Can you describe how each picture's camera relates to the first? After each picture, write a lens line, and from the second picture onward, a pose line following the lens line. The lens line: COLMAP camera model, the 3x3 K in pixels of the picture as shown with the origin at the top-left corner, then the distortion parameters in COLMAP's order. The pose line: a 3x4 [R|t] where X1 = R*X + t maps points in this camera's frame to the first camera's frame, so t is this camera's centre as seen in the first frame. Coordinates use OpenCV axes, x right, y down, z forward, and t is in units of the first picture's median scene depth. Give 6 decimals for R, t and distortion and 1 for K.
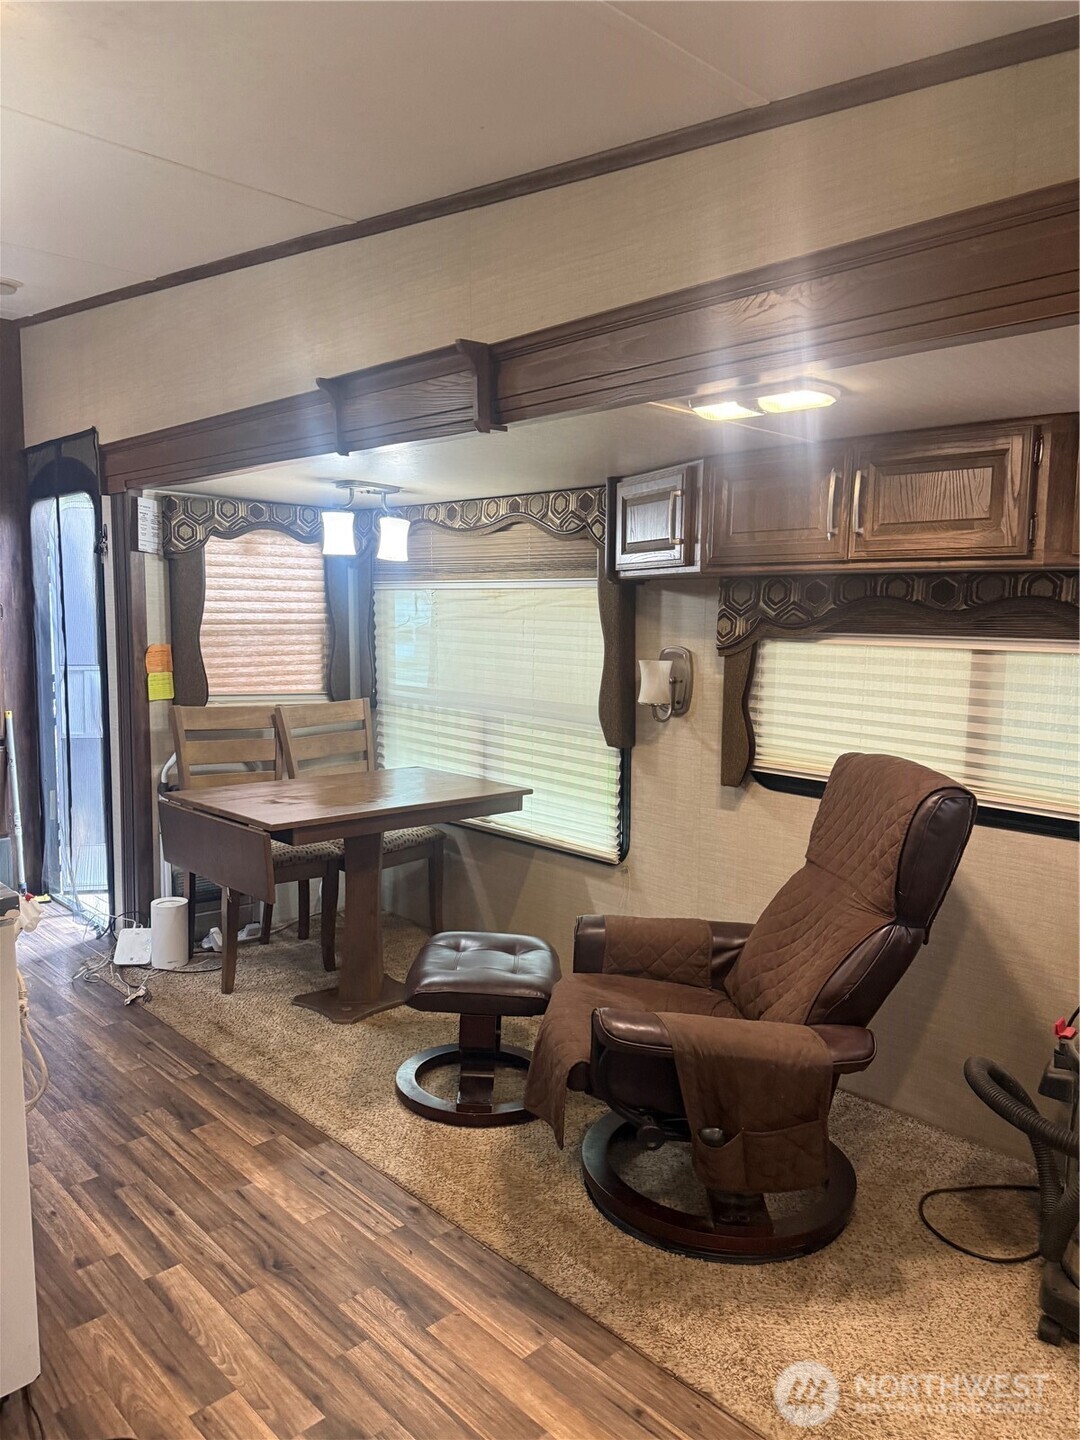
lens RADIAL K [[1023.7, 0, 539.9], [0, 1023.7, 720.3], [0, 0, 1]] dist [0.005315, -0.000512]
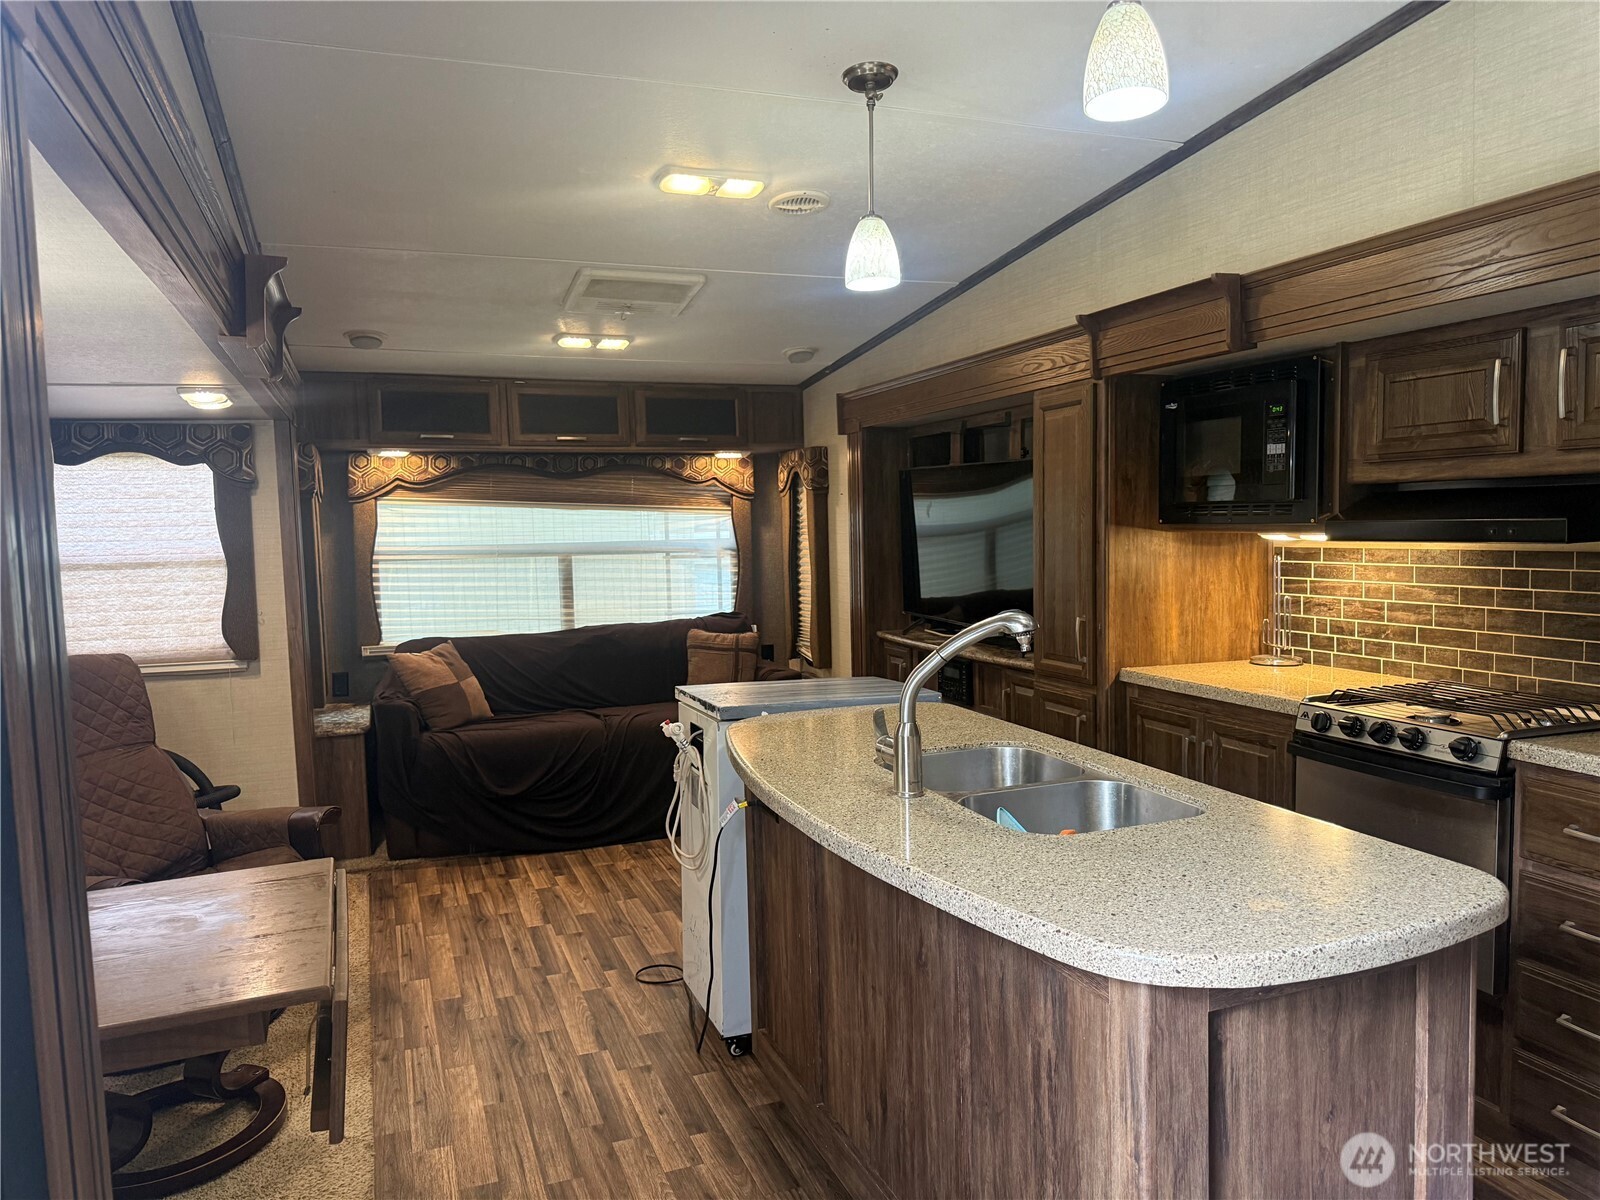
lens RADIAL K [[1137.4, 0, 800.3], [0, 1137.4, 603.8], [0, 0, 1]] dist [0.005315, -0.000512]
pose [[-0.921711, -0.018232, 0.387448, -1.077542], [0.058204, 0.981083, 0.184628, -0.239322], [-0.383485, 0.192725, -0.903215, 1.952962]]
